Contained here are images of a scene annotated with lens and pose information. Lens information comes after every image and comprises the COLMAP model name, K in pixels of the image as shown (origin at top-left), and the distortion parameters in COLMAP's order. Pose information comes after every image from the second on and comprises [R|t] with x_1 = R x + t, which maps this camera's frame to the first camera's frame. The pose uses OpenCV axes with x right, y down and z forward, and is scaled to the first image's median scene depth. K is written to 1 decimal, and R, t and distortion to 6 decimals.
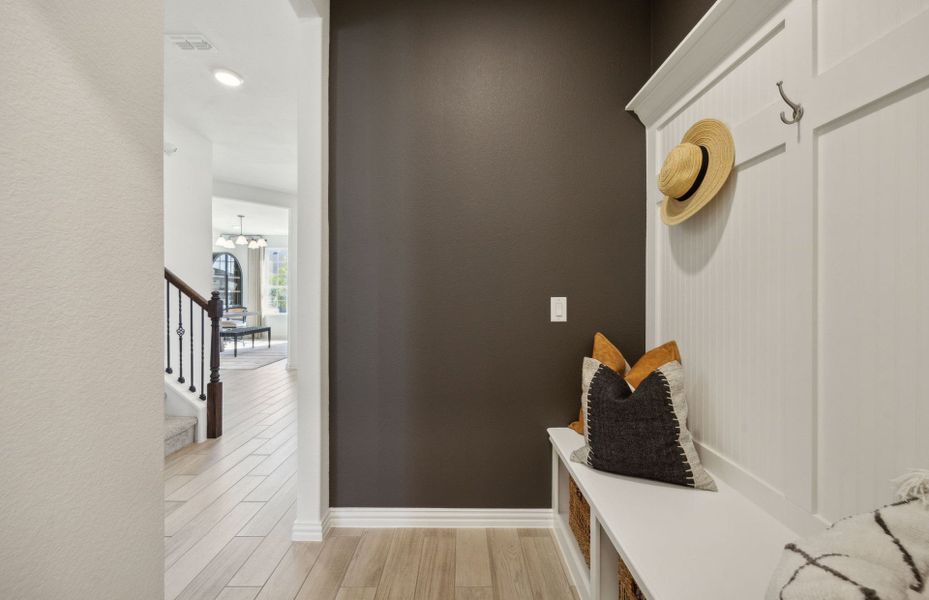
lens RADIAL K [[387.8, 0, 458.9], [0, 387.8, 293.8], [0, 0, 1]] dist [0.008555, -0.000031]
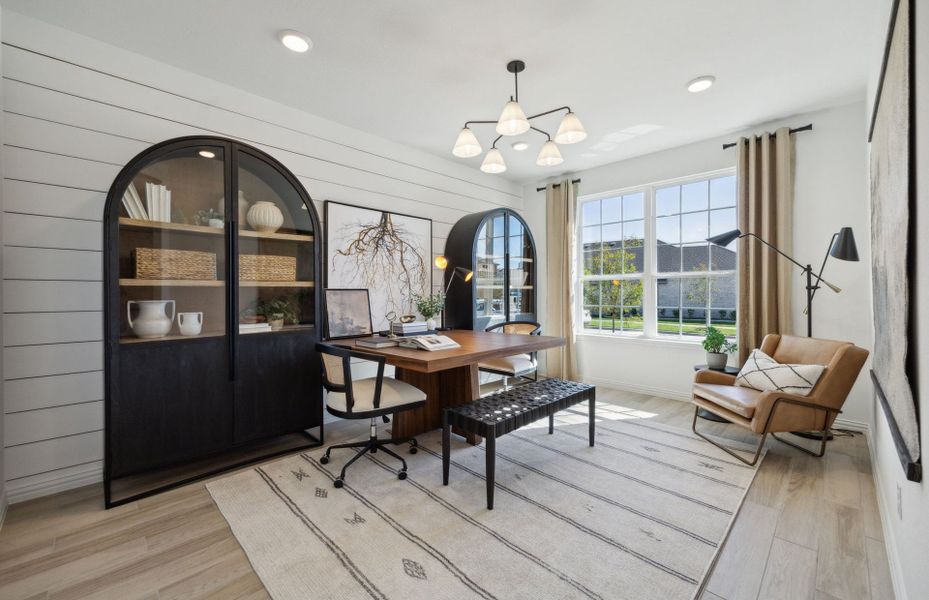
lens RADIAL K [[387.8, 0, 458.9], [0, 387.8, 293.8], [0, 0, 1]] dist [0.008555, -0.000031]
pose [[0.733591, 0.002710, -0.679586, -0.288383], [0.011296, 0.999805, 0.016180, -0.007008], [0.679498, -0.019546, 0.733417, 0.563659]]
